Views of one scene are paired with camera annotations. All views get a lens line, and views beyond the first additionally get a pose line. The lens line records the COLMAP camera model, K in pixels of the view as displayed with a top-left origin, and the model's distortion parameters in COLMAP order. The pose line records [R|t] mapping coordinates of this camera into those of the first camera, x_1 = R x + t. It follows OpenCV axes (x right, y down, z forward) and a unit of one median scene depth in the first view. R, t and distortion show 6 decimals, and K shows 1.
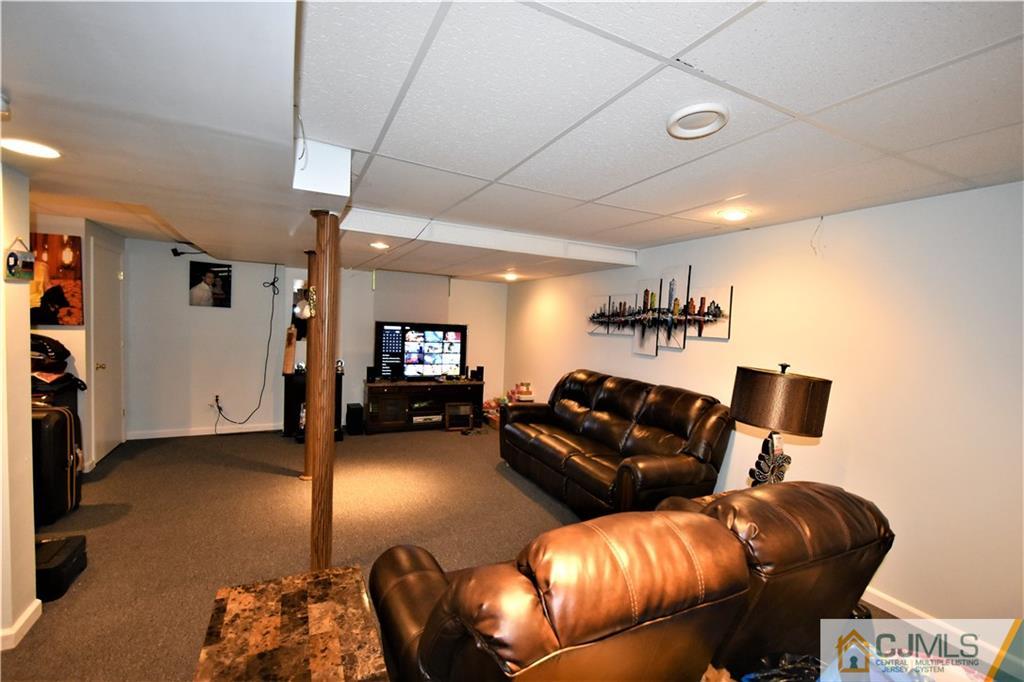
lens RADIAL K [[446.4, 0, 519.2], [0, 446.4, 349.1], [0, 0, 1]] dist [0.001188, -0.003770]
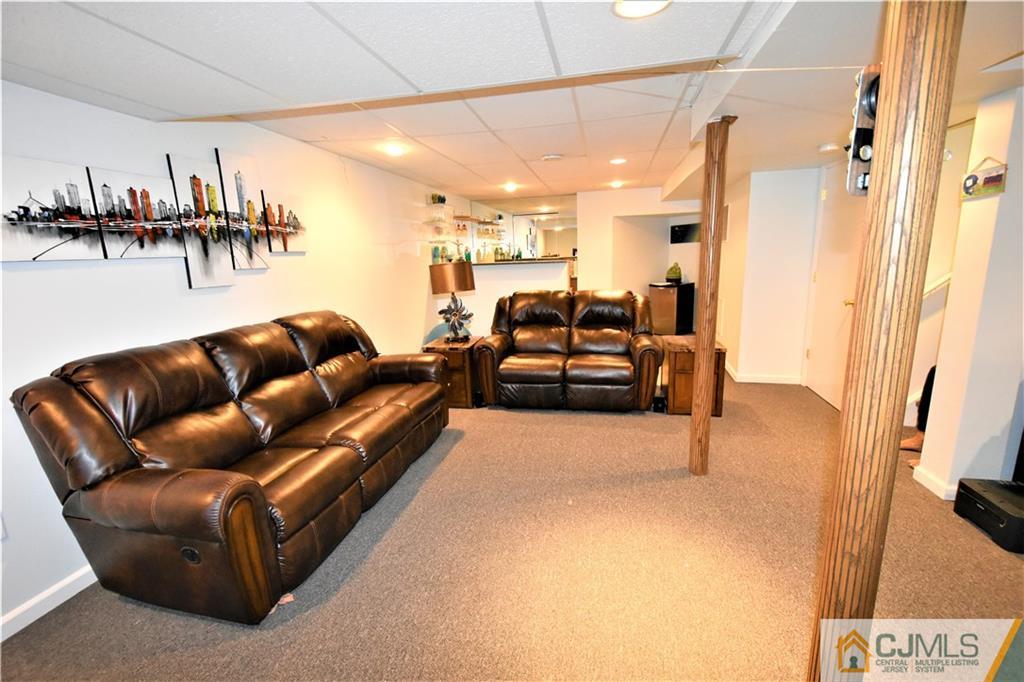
lens RADIAL K [[446.4, 0, 508.3], [0, 446.4, 345.8], [0, 0, 1]] dist [0.001188, -0.003770]
pose [[-0.765459, -0.150601, 0.625613, -0.456927], [0.035910, 0.960715, 0.275206, -0.068337], [-0.642482, 0.233124, -0.729979, 1.274582]]
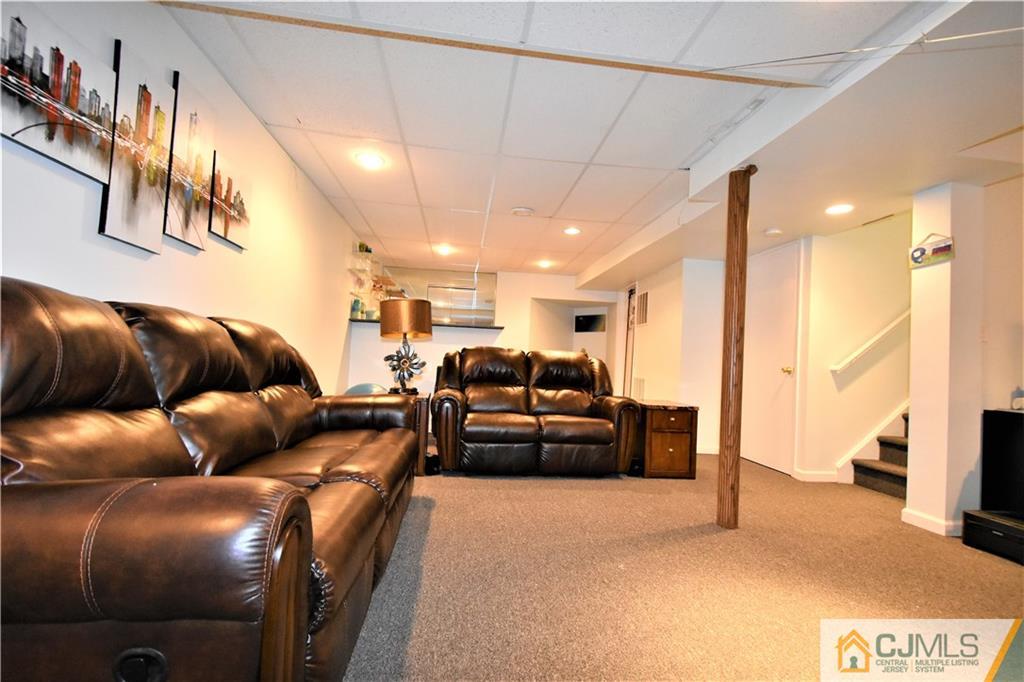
lens RADIAL K [[446.4, 0, 505.4], [0, 446.4, 346.9], [0, 0, 1]] dist [0.001188, -0.003770]
pose [[-0.925456, -0.079679, 0.370382, -0.201674], [-0.070951, 0.996788, 0.037155, 0.069830], [-0.372152, 0.008106, -0.928136, 1.319022]]
